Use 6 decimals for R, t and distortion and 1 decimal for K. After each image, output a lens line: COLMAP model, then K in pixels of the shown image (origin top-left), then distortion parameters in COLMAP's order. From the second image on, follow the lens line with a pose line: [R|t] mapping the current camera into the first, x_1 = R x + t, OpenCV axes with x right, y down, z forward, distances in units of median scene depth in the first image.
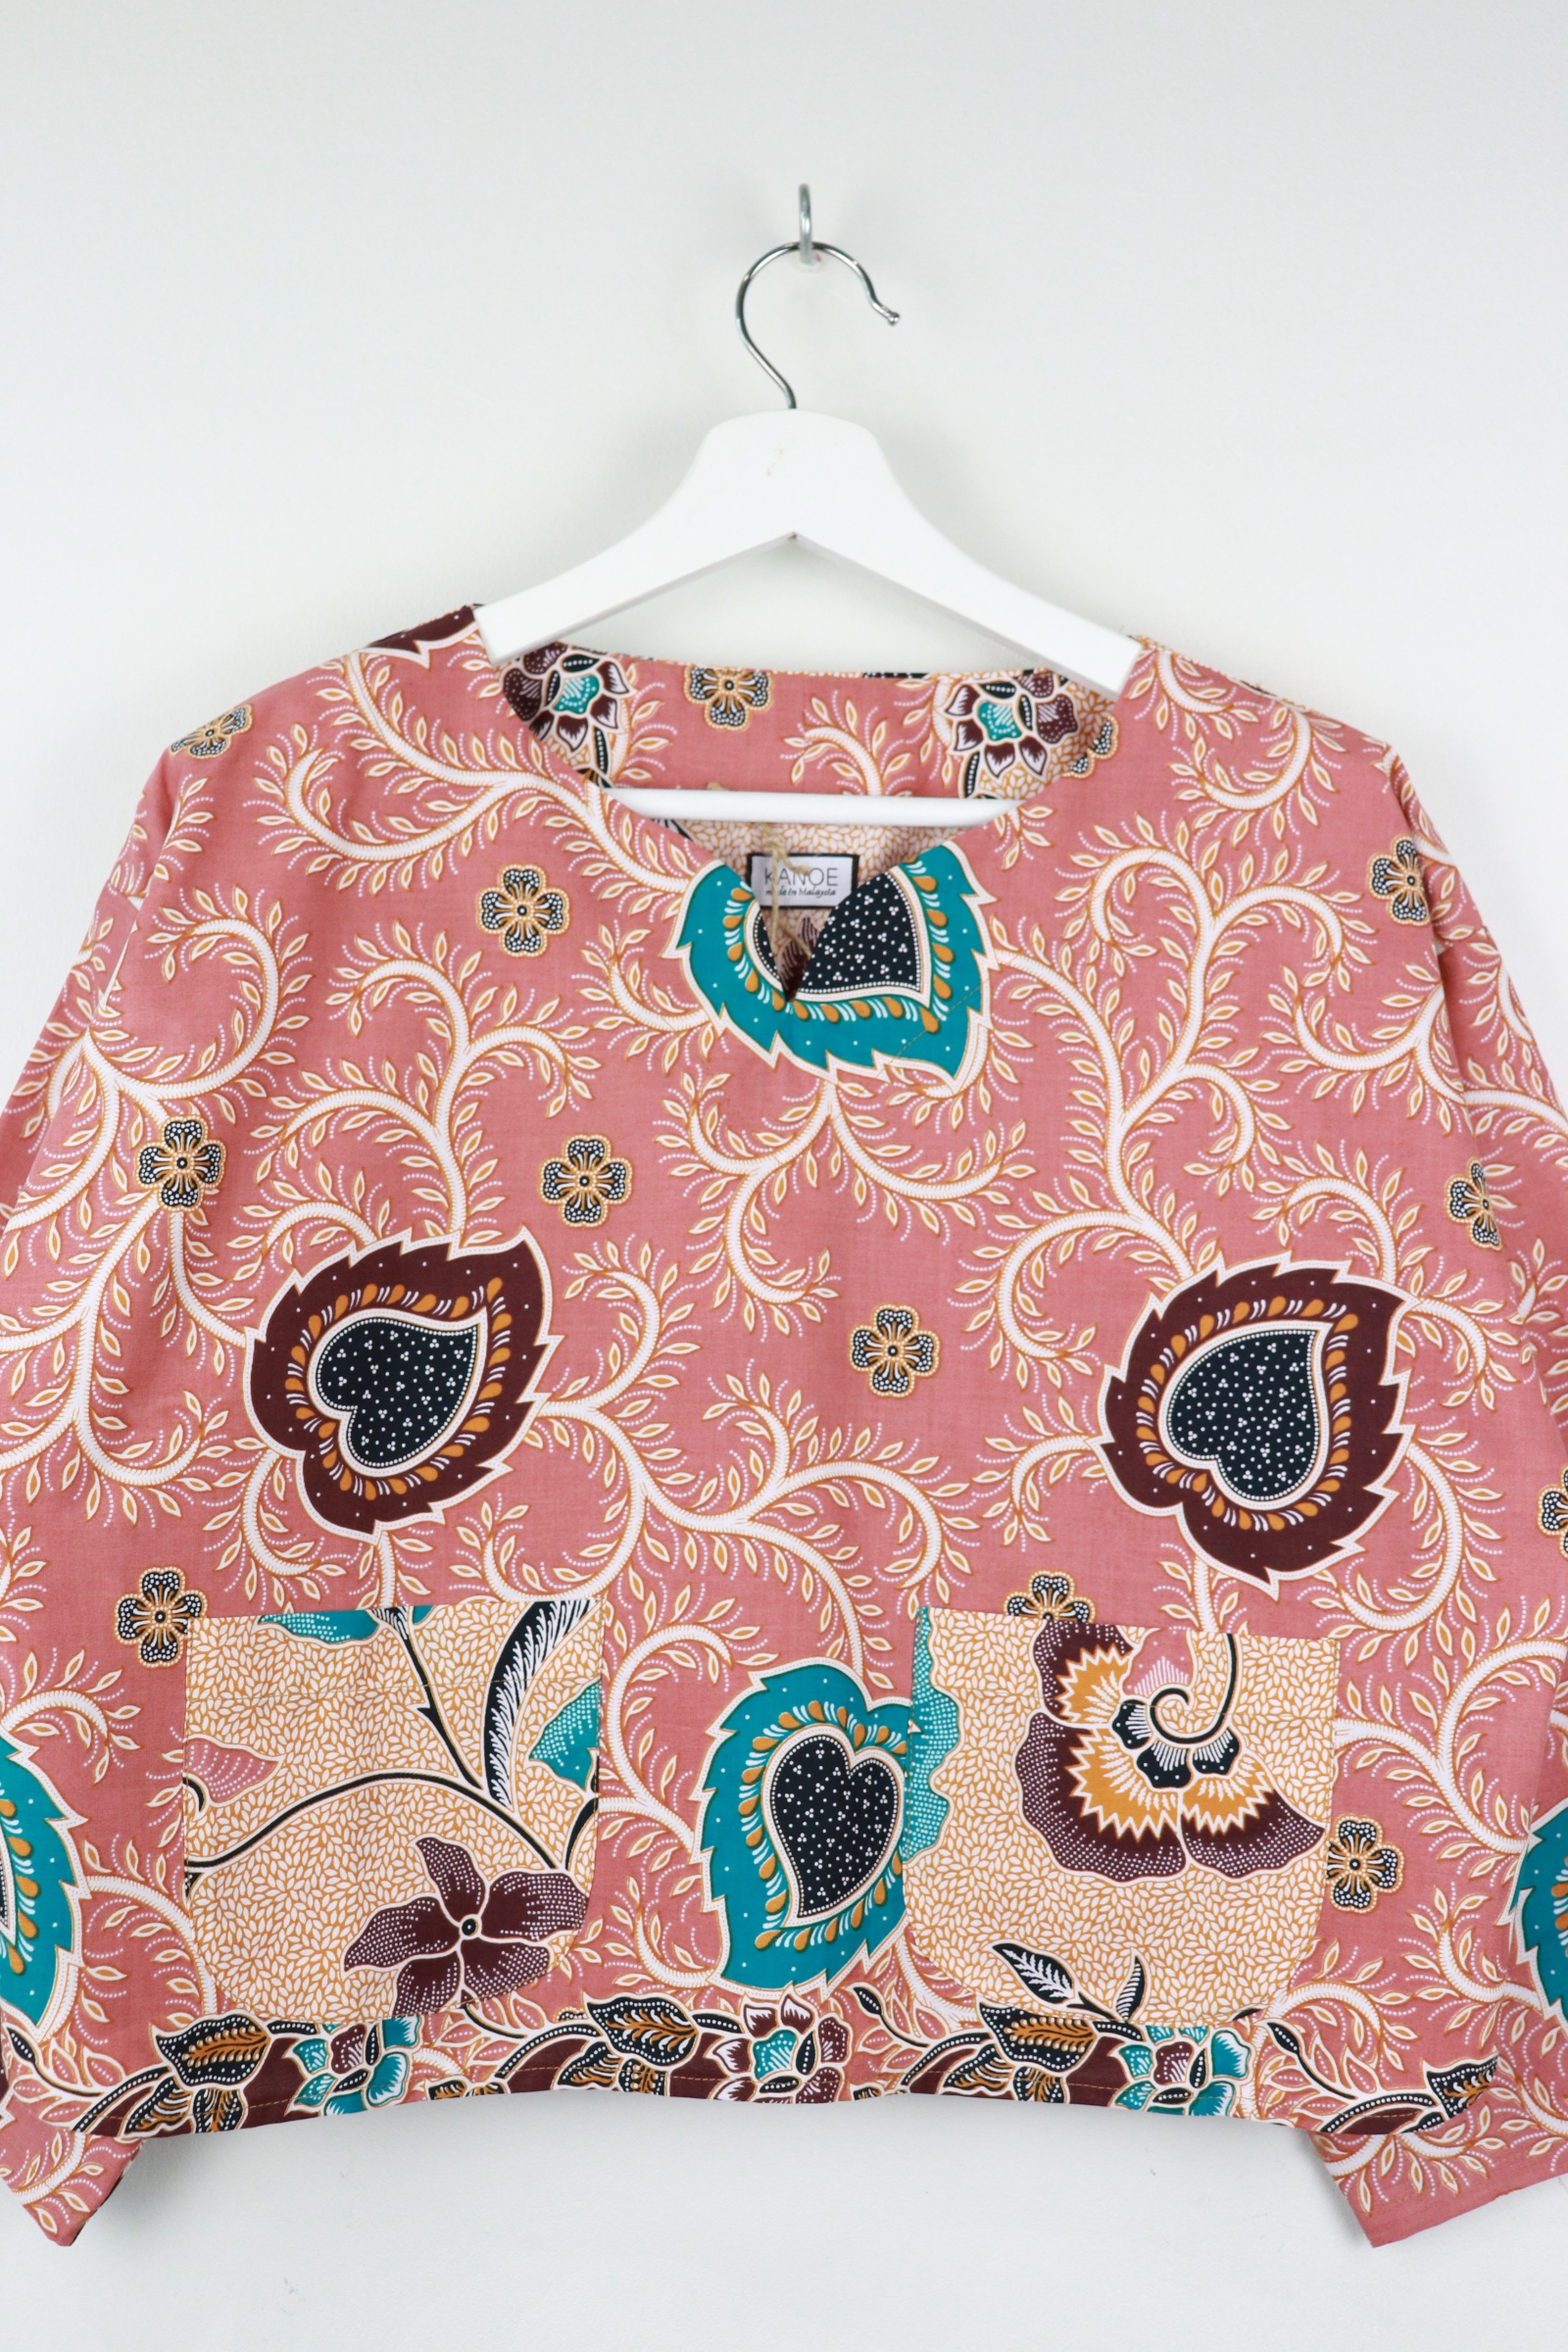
lens RADIAL K [[3152.2, 0, 795.0], [0, 3152.2, 1136.1], [0, 0, 1]] dist [0.007143, 0.067079]
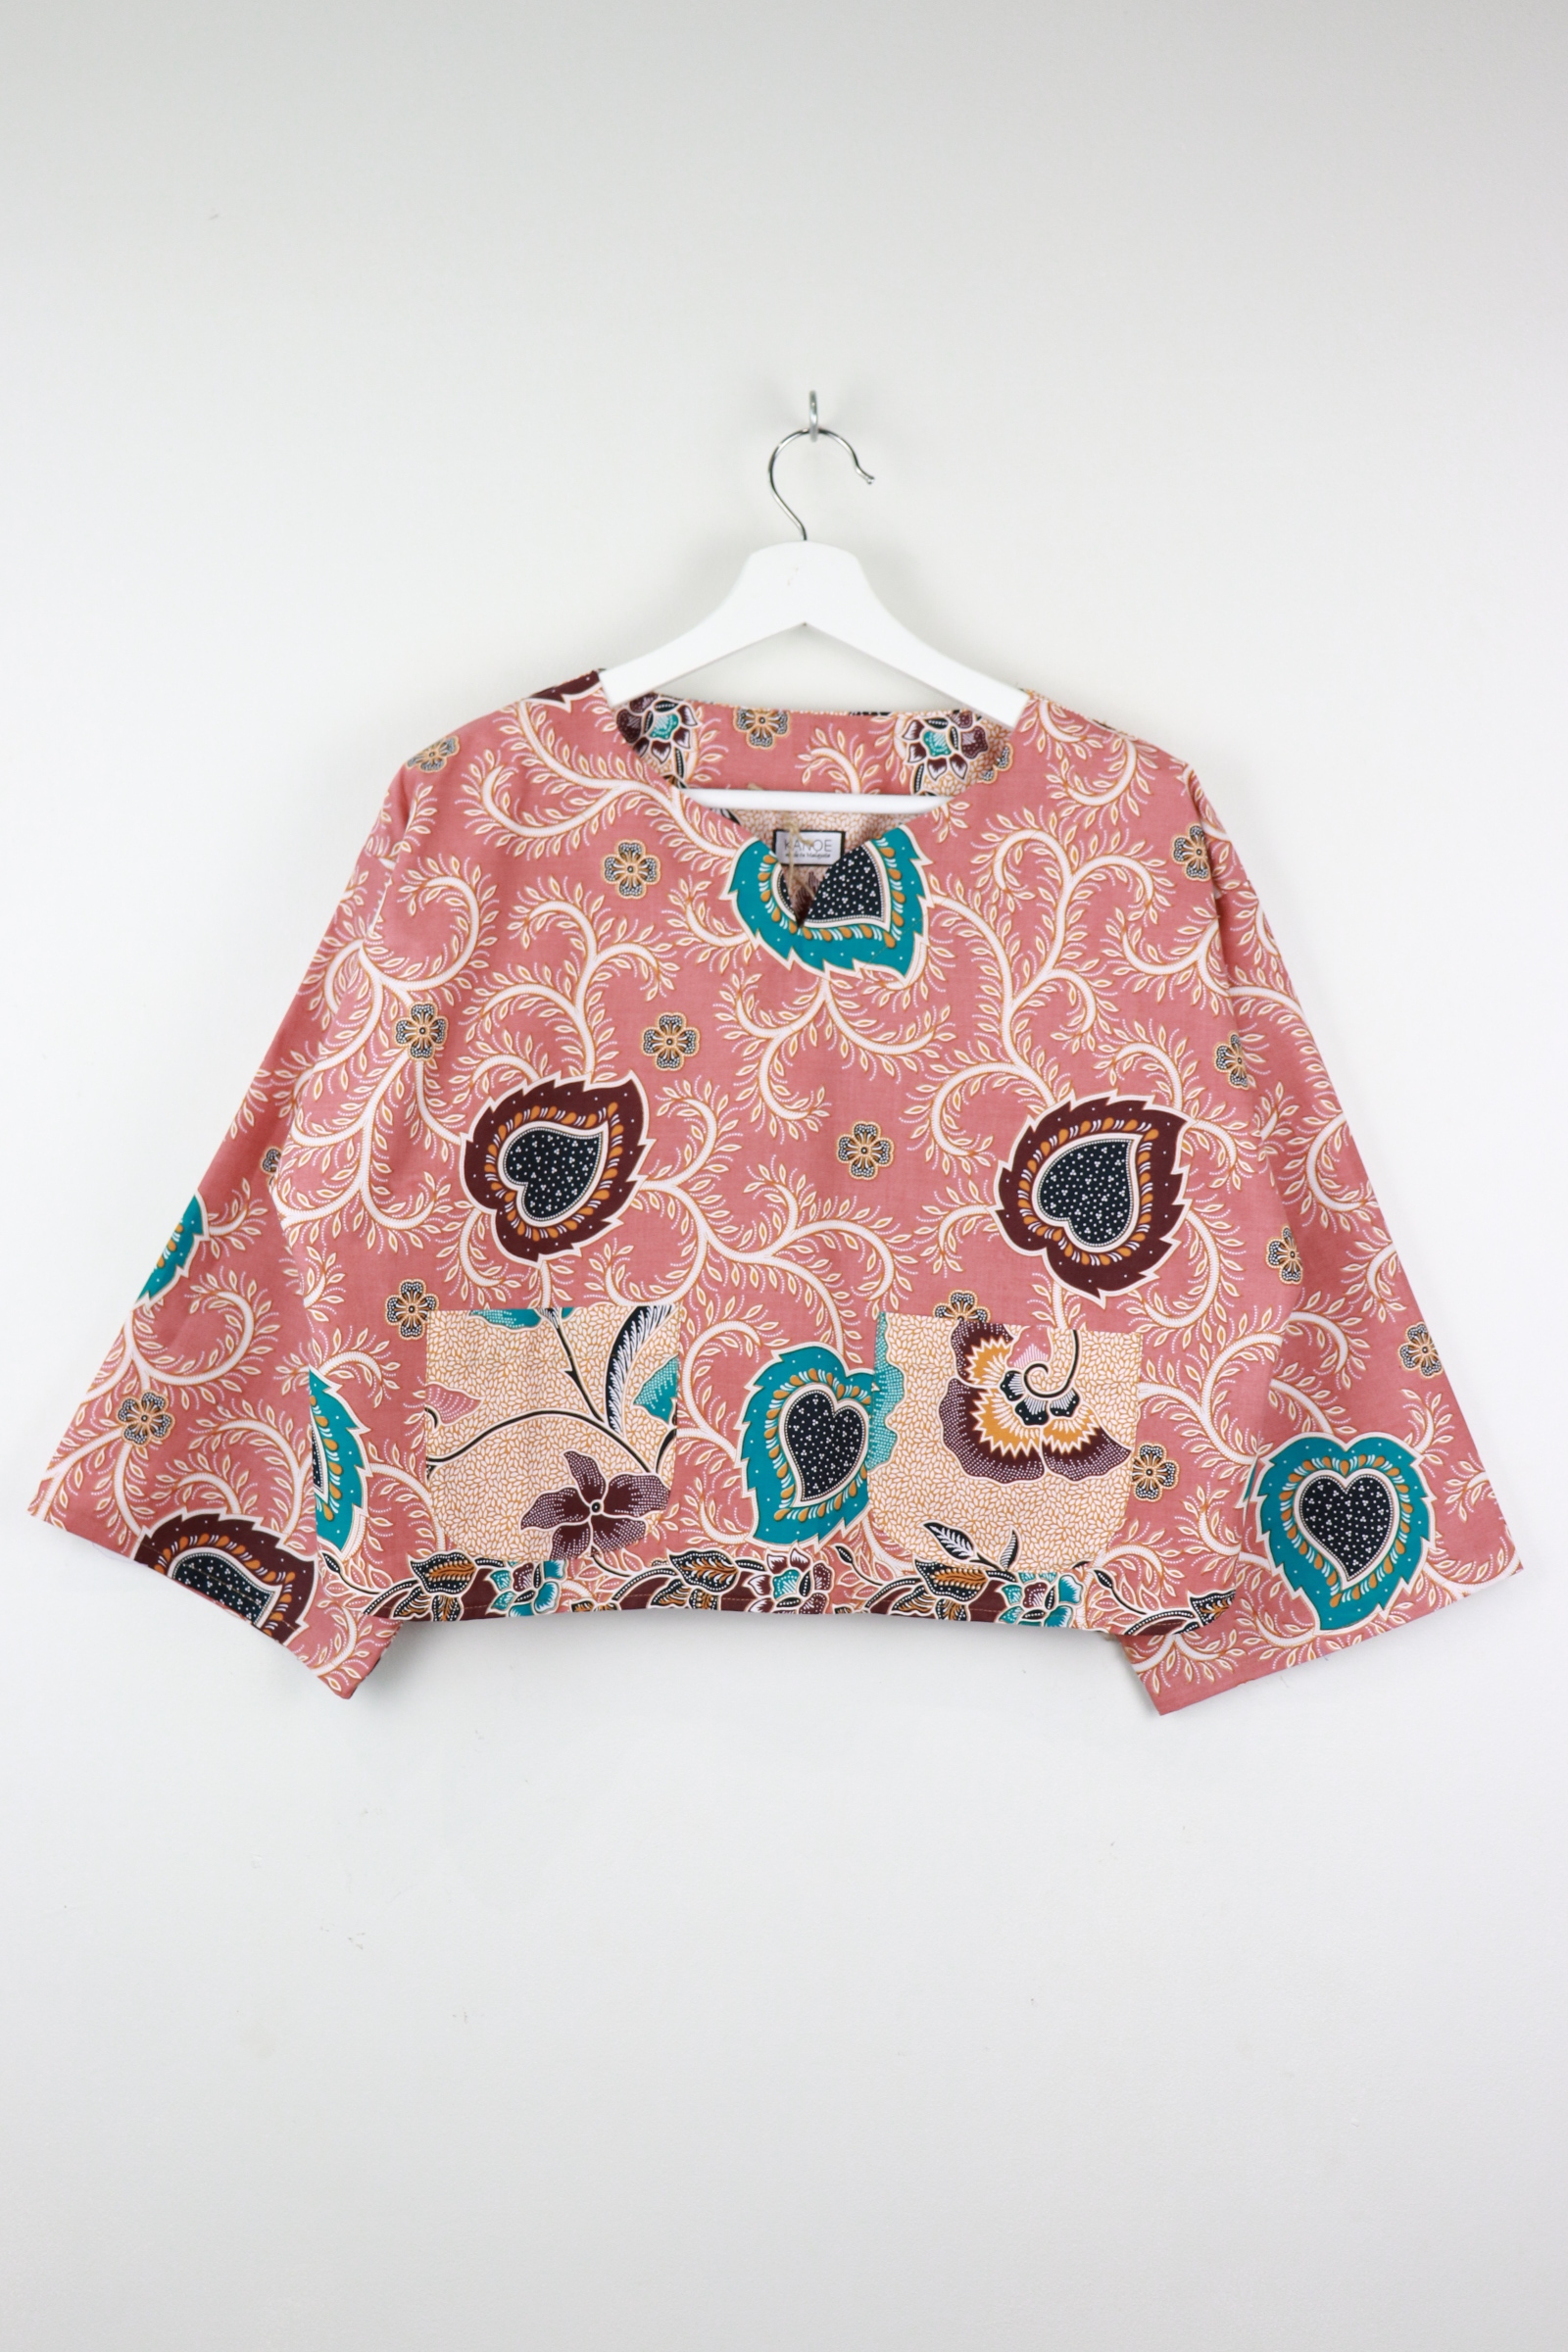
lens RADIAL K [[3152.2, 0, 795.0], [0, 3152.2, 1136.1], [0, 0, 1]] dist [0.007143, 0.067079]
pose [[0.999965, 0.007062, -0.004409, 0.003529], [-0.006786, 0.998197, 0.059642, -0.033366], [0.004822, -0.059610, 0.998210, -0.582373]]
